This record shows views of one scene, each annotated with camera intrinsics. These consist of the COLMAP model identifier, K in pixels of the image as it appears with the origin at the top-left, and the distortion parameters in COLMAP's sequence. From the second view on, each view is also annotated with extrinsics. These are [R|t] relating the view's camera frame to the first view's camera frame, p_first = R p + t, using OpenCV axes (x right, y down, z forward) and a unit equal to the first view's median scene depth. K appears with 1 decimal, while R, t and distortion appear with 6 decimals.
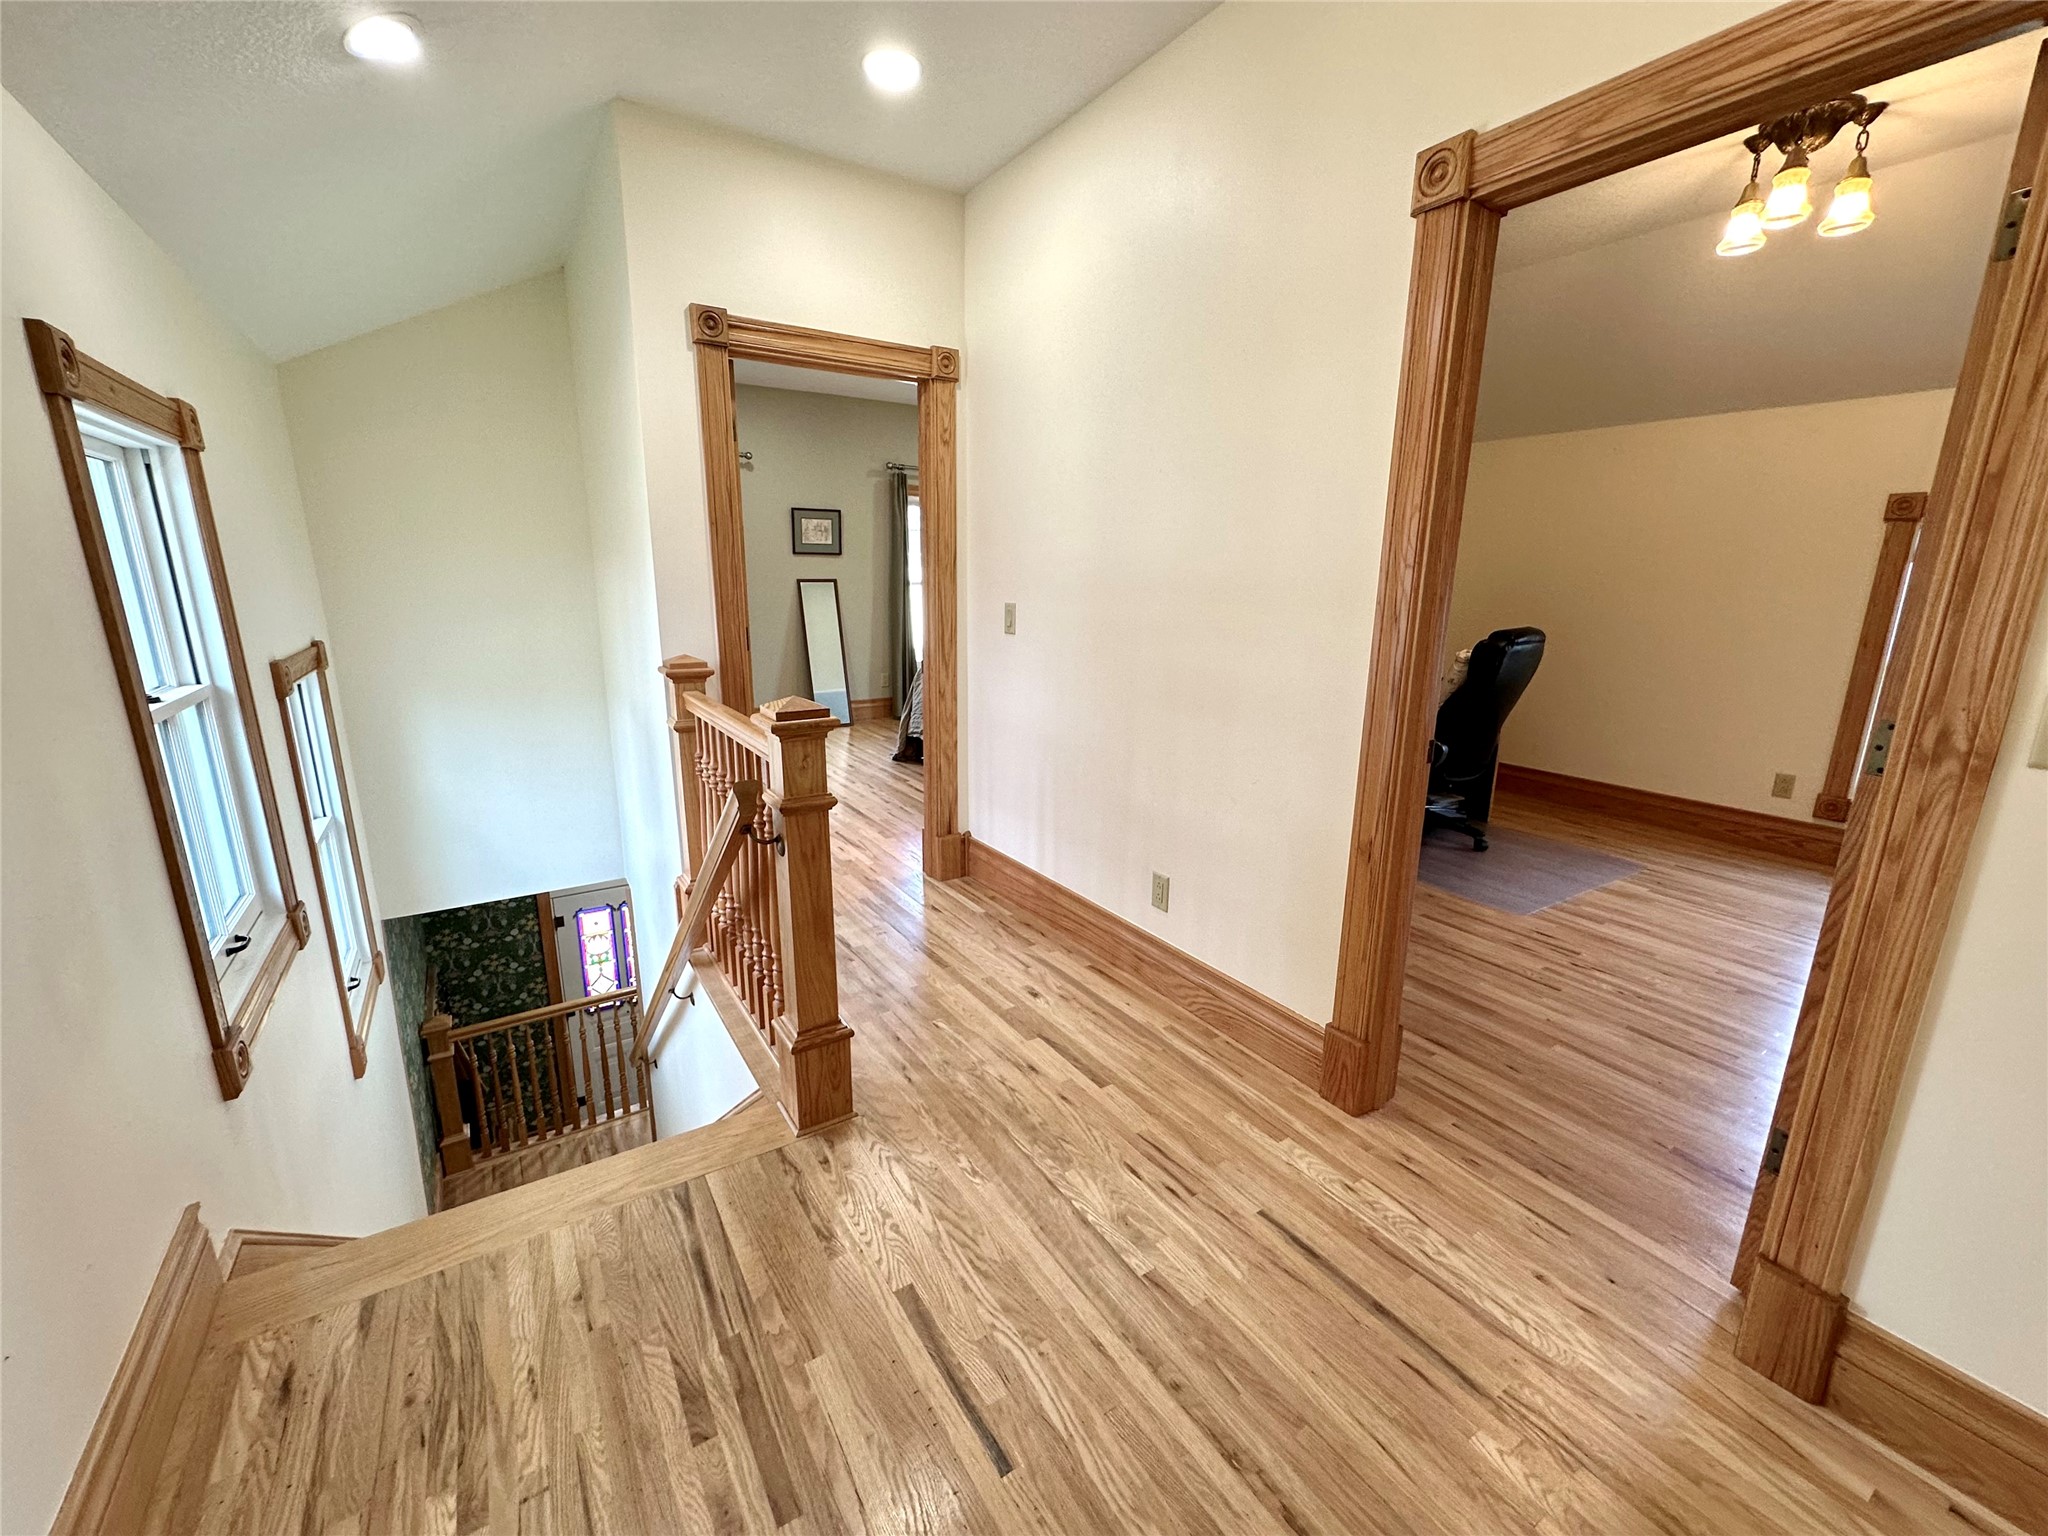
lens RADIAL K [[819.0, 0, 1018.8], [0, 819.0, 764.8], [0, 0, 1]] dist [-0.001630, -0.000185]
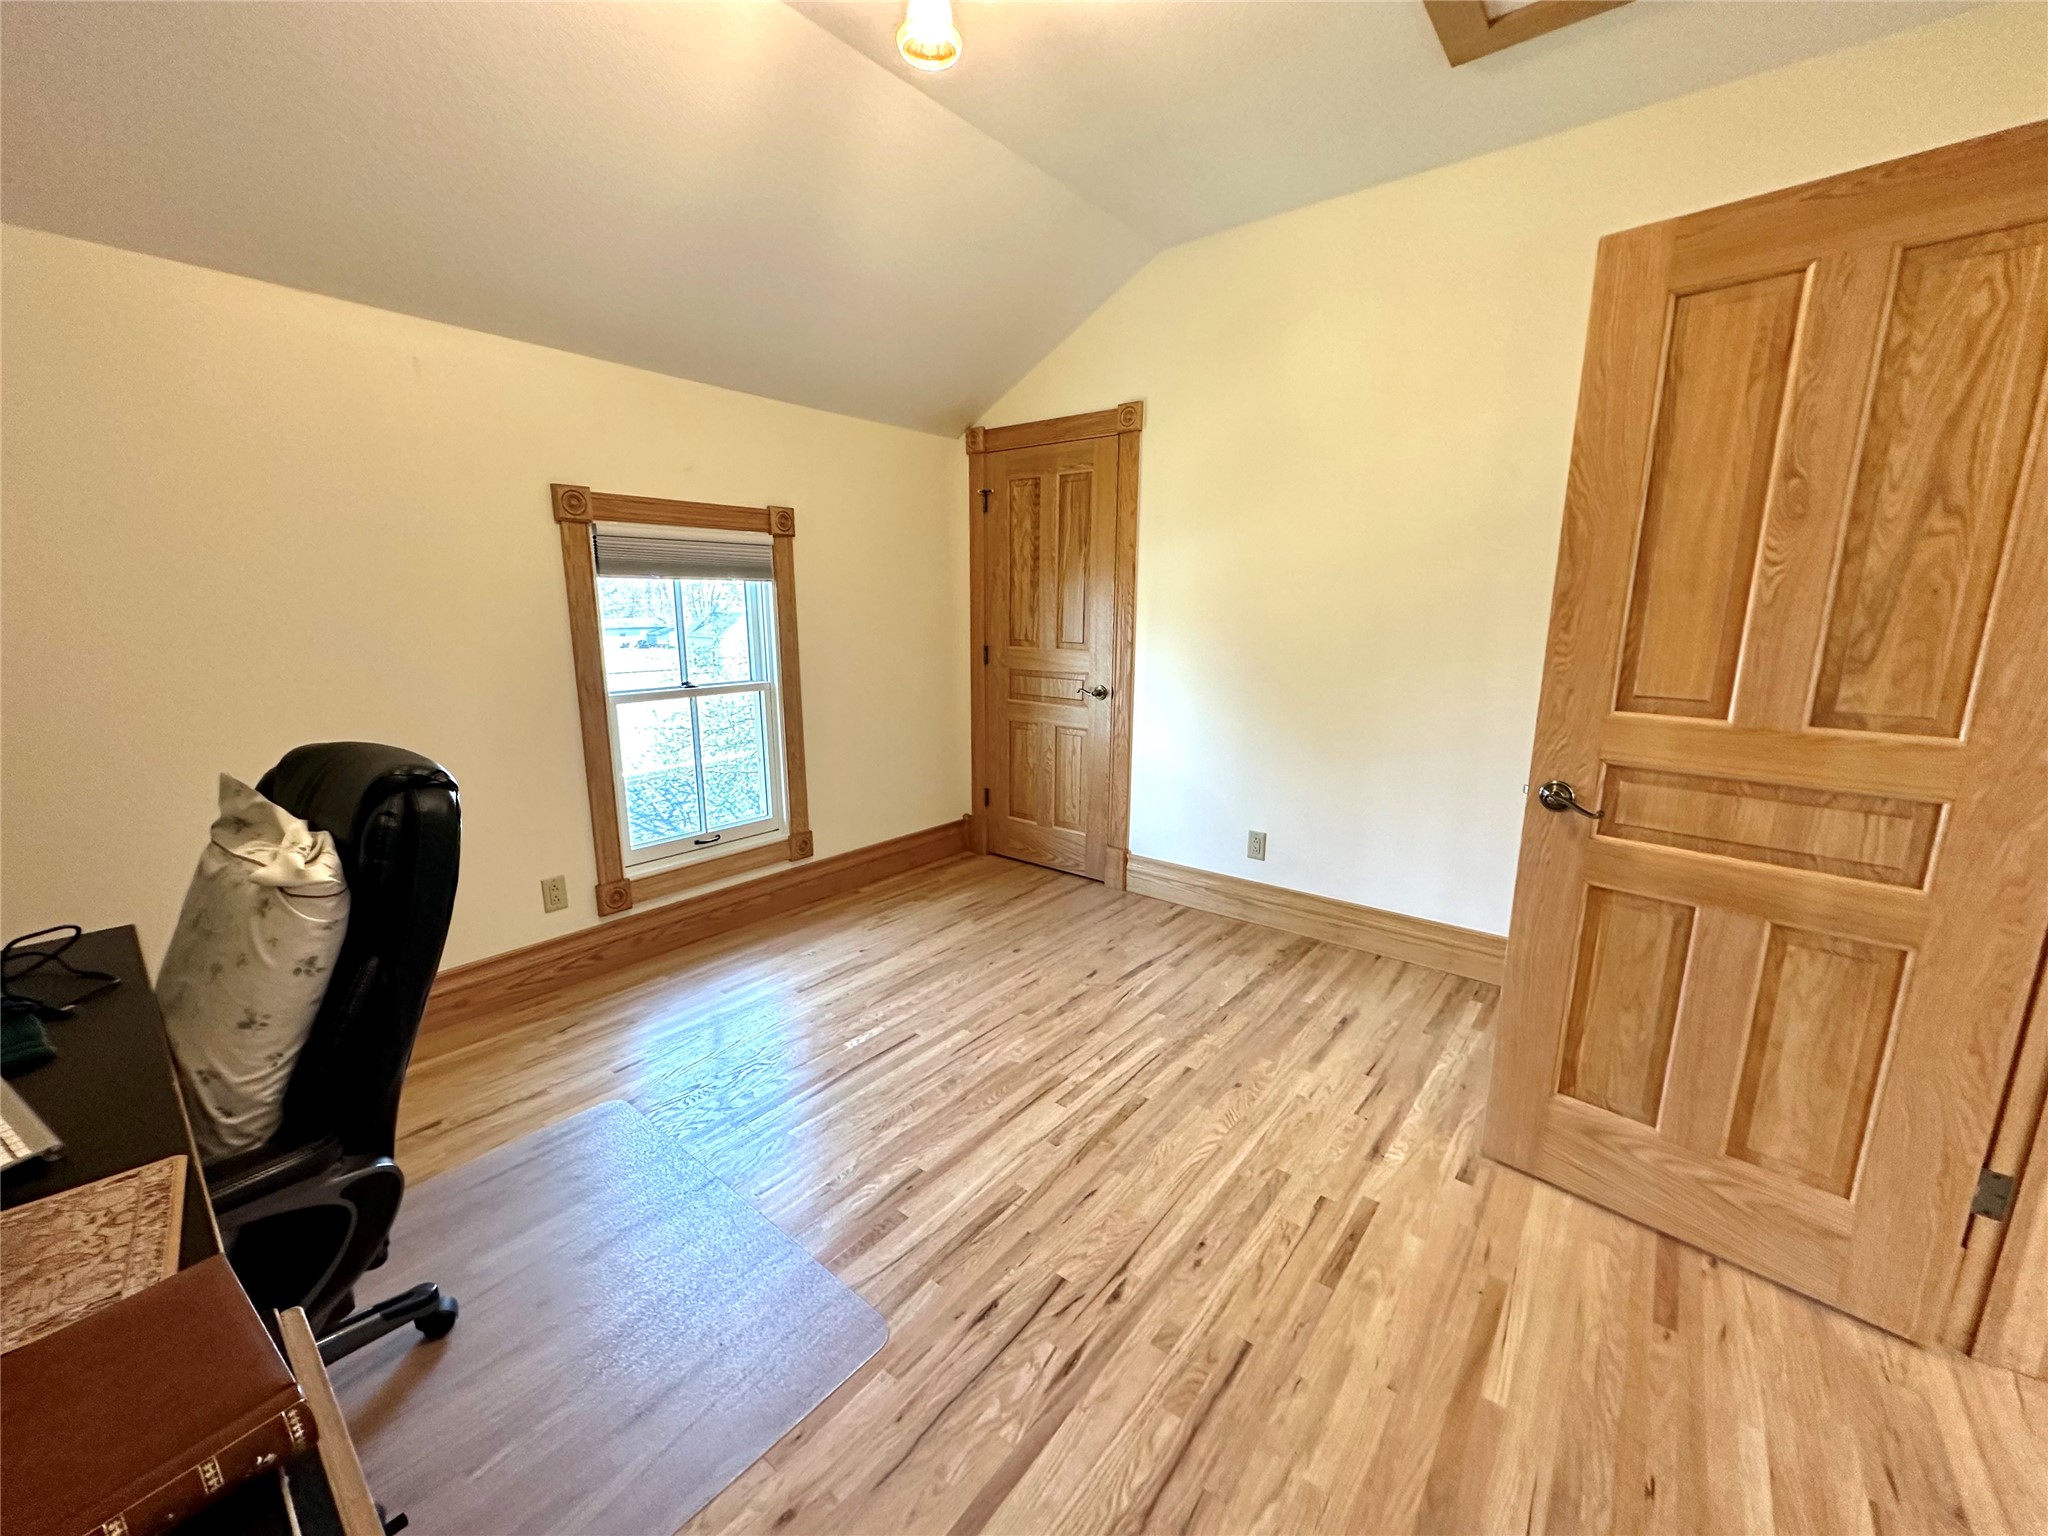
lens RADIAL K [[819.0, 0, 1026.9], [0, 819.0, 771.4], [0, 0, 1]] dist [-0.001630, -0.000185]
pose [[-0.327880, -0.202244, 0.922817, 0.230067], [0.210200, 0.936712, 0.279974, -0.221189], [-0.921038, 0.285775, -0.264618, 0.962040]]
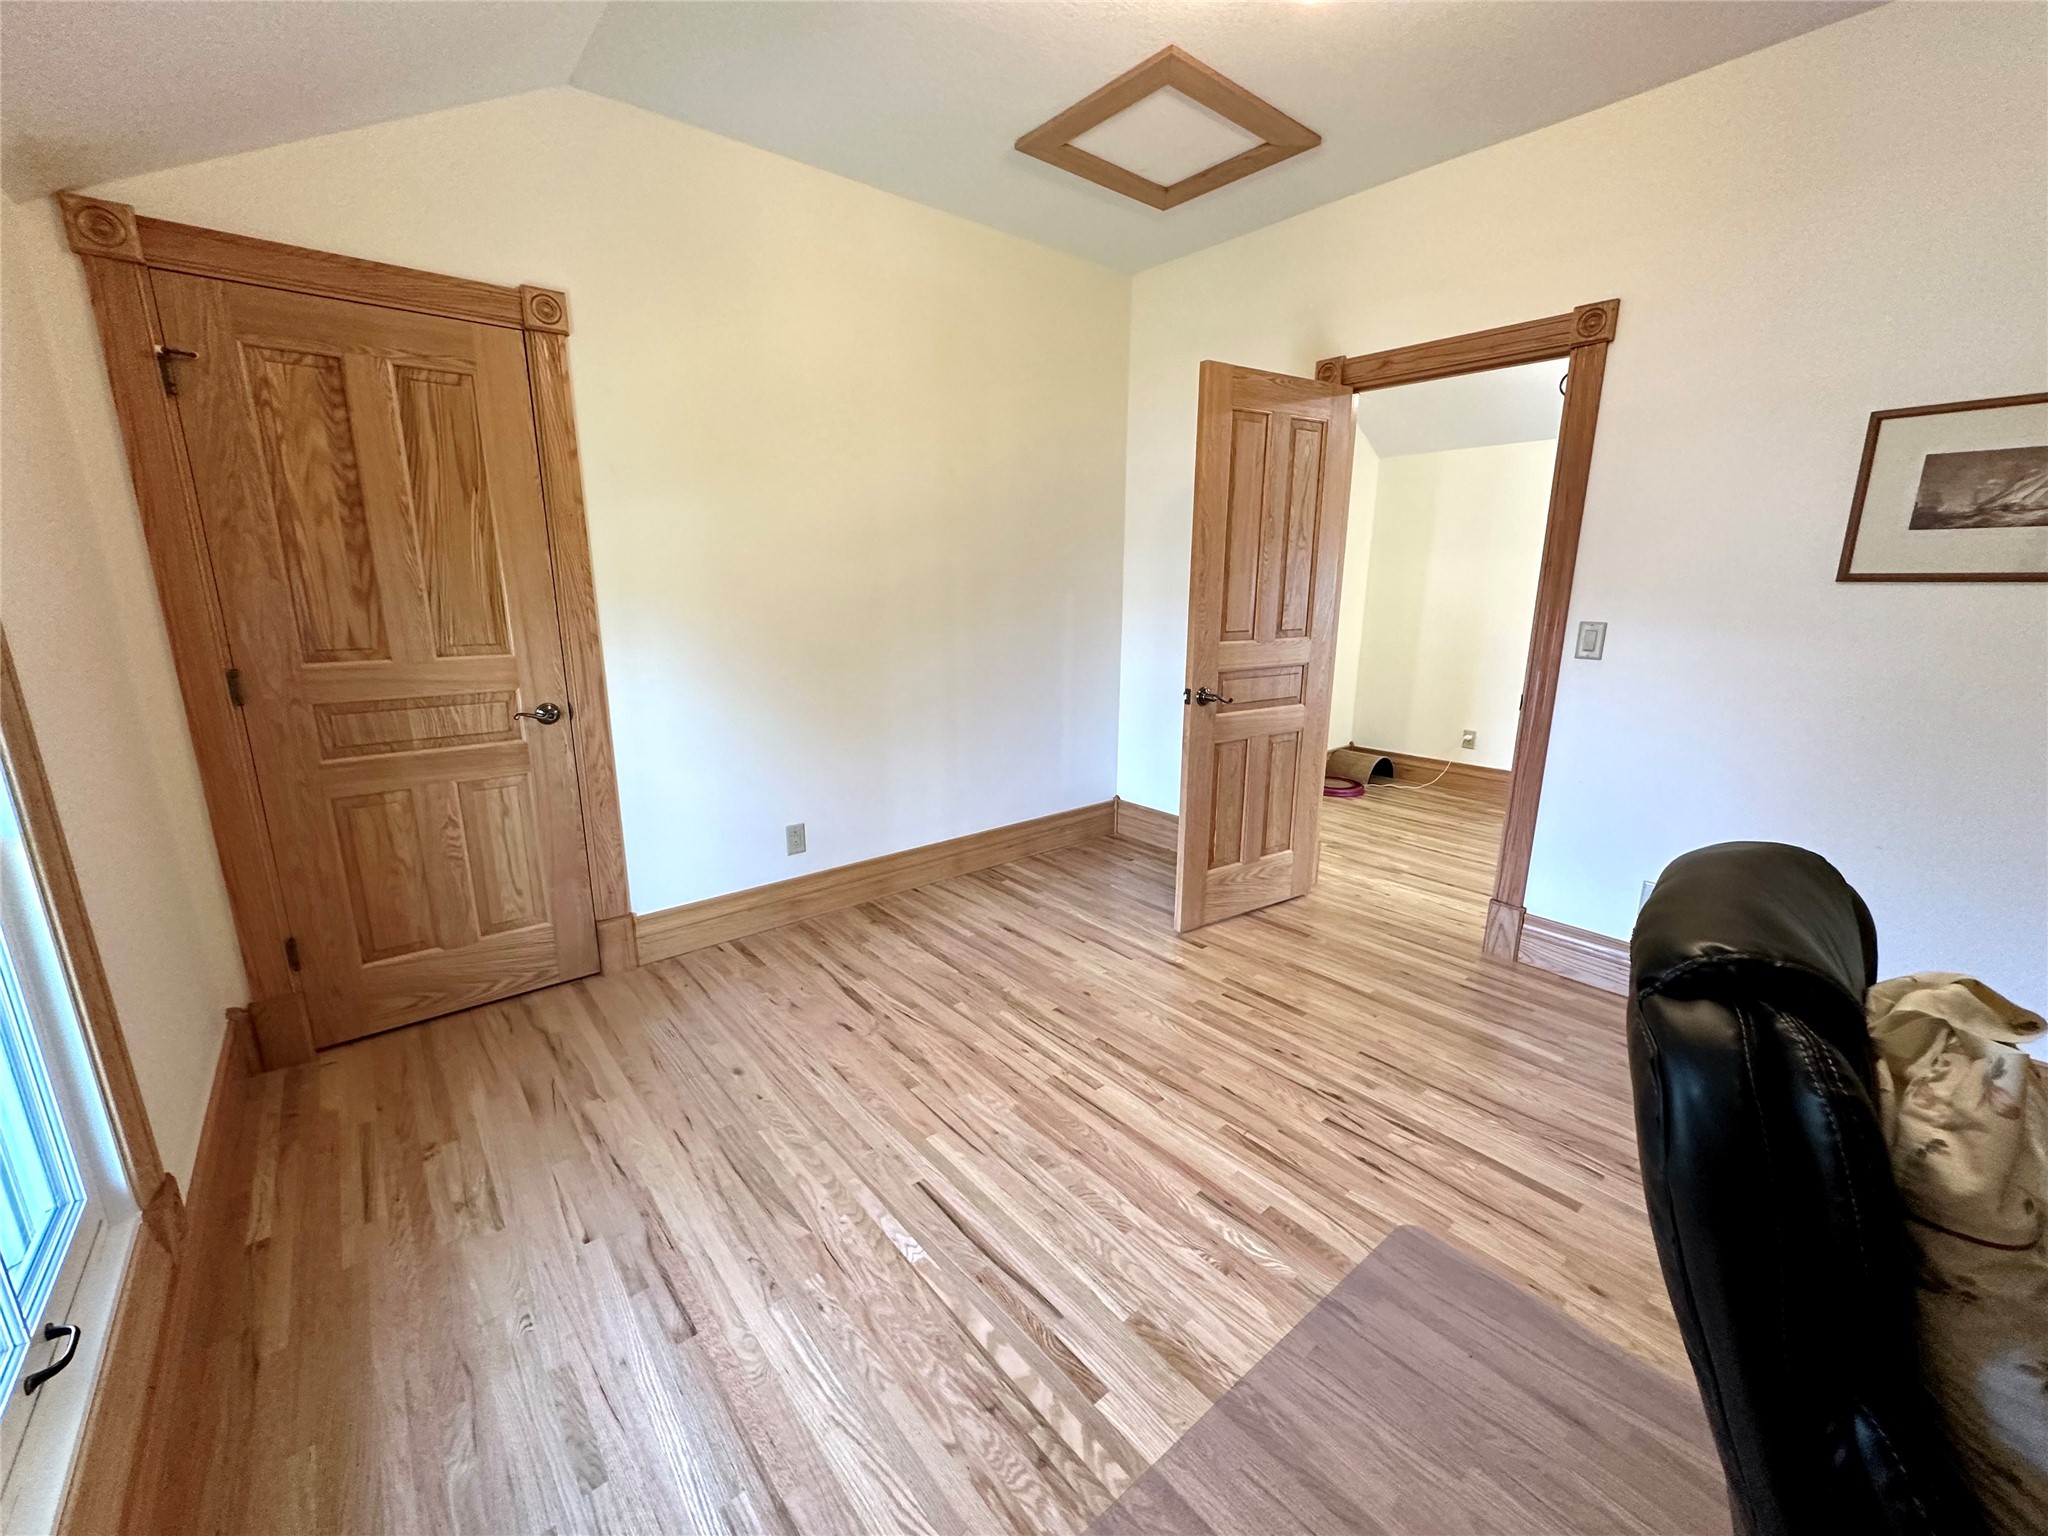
lens RADIAL K [[819.0, 0, 1027.6], [0, 819.0, 766.5], [0, 0, 1]] dist [-0.001630, -0.000185]
pose [[-0.990597, 0.021296, -0.135148, 0.920372], [-0.041234, 0.895411, 0.443327, -0.300668], [0.130454, 0.444731, -0.886113, 1.302549]]
